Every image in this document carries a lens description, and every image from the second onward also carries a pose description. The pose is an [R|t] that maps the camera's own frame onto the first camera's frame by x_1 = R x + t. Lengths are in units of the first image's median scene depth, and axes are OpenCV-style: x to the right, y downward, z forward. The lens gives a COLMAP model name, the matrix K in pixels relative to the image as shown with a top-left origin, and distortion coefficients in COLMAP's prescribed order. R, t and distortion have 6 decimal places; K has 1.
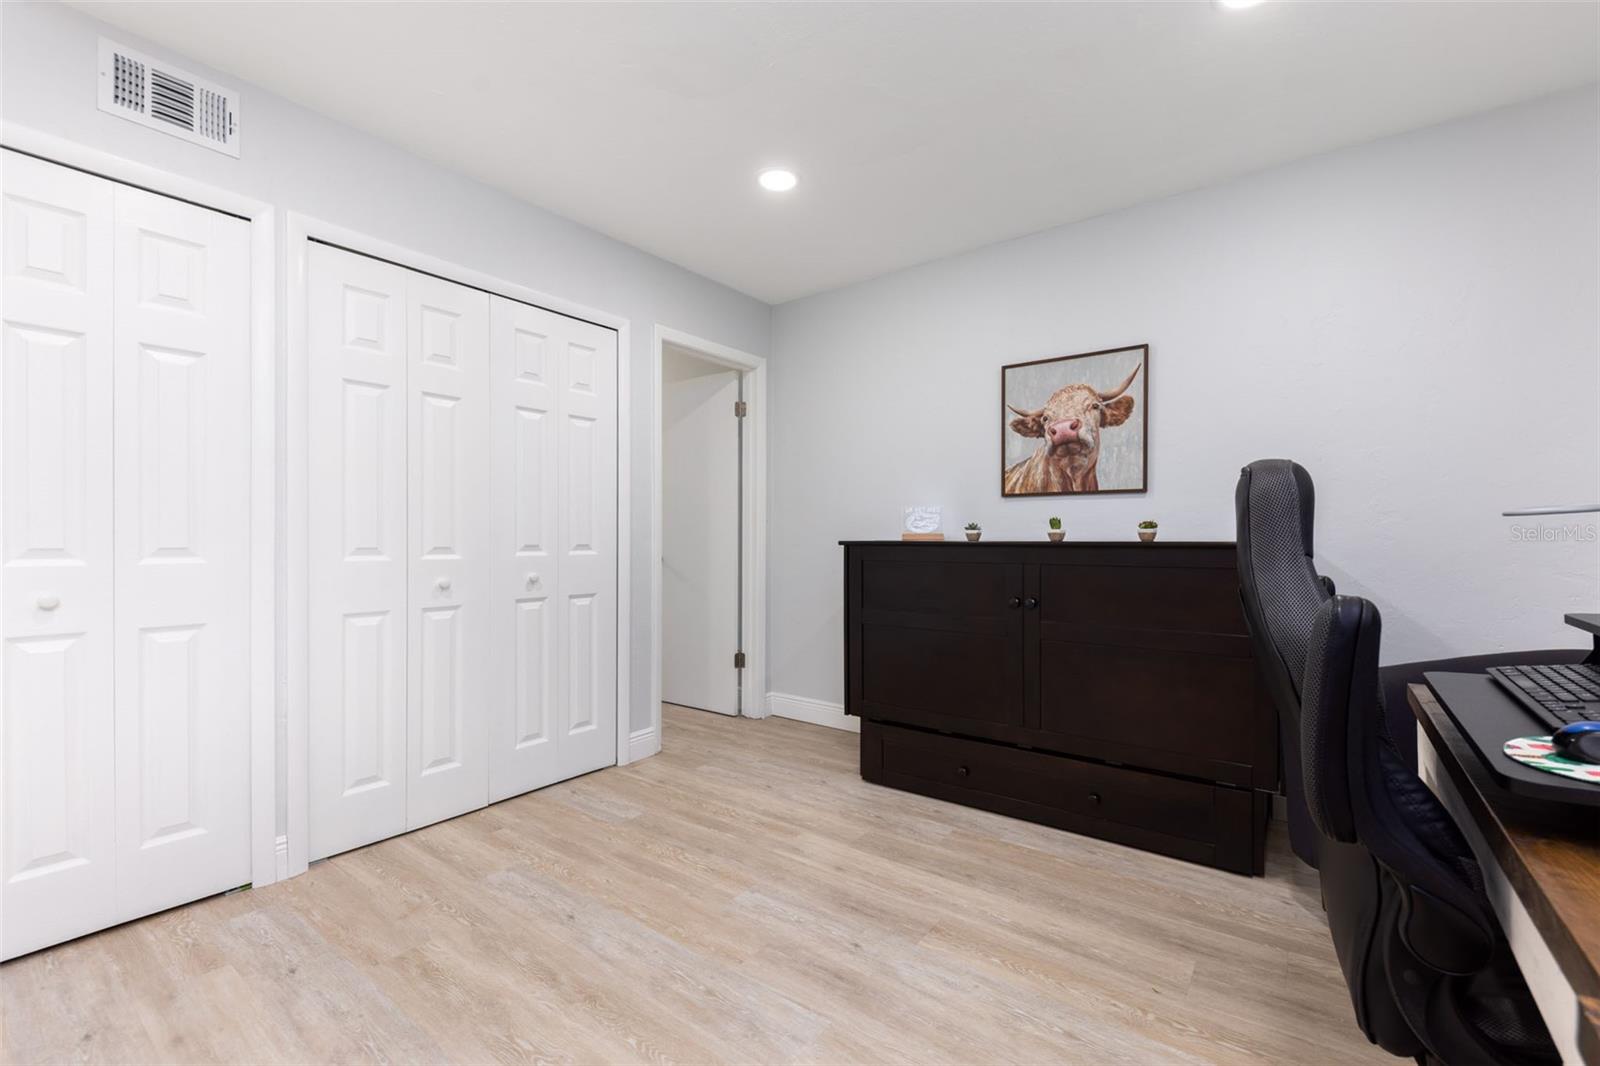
lens RADIAL K [[645.3, 0, 800.7], [0, 645.3, 538.7], [0, 0, 1]] dist [0.000202, -0.000197]
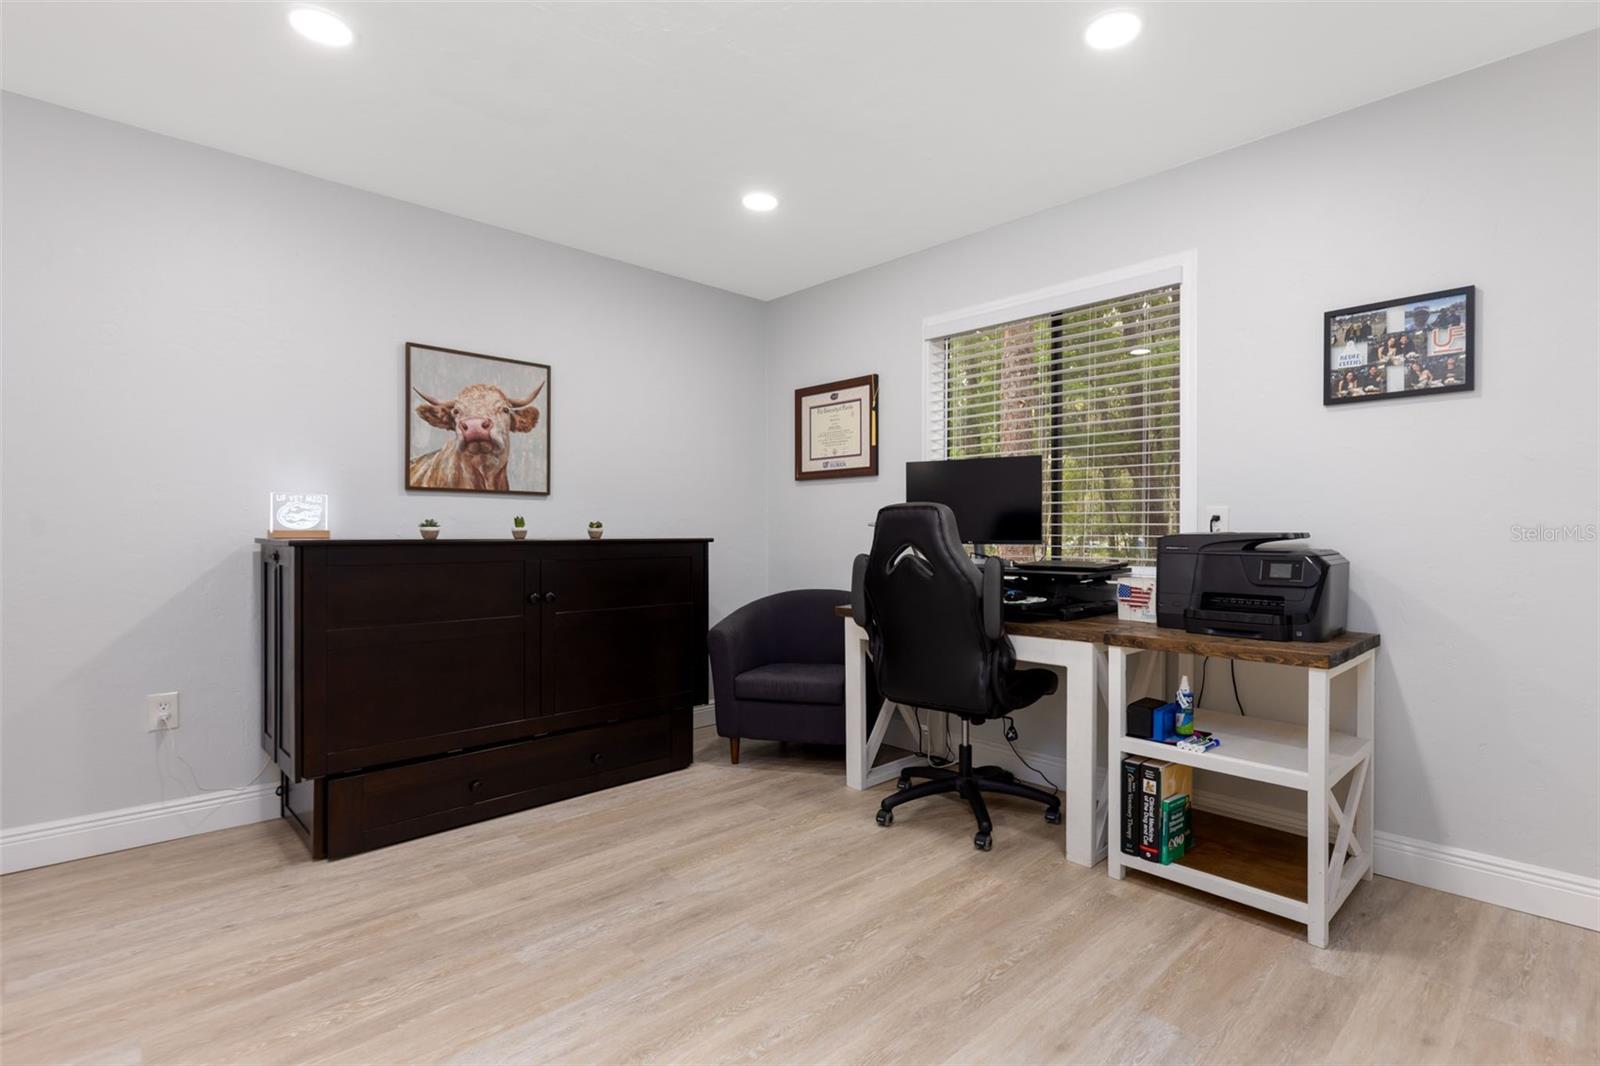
lens RADIAL K [[764.5, 0, 800.0], [0, 764.5, 533.0], [0, 0, 1]] dist [-0.000384, -0.000586]
pose [[0.190613, 0.003782, 0.981658, -0.663190], [0.001660, 0.999990, -0.004175, 0.000244], [-0.981664, 0.002426, 0.190604, 0.292799]]
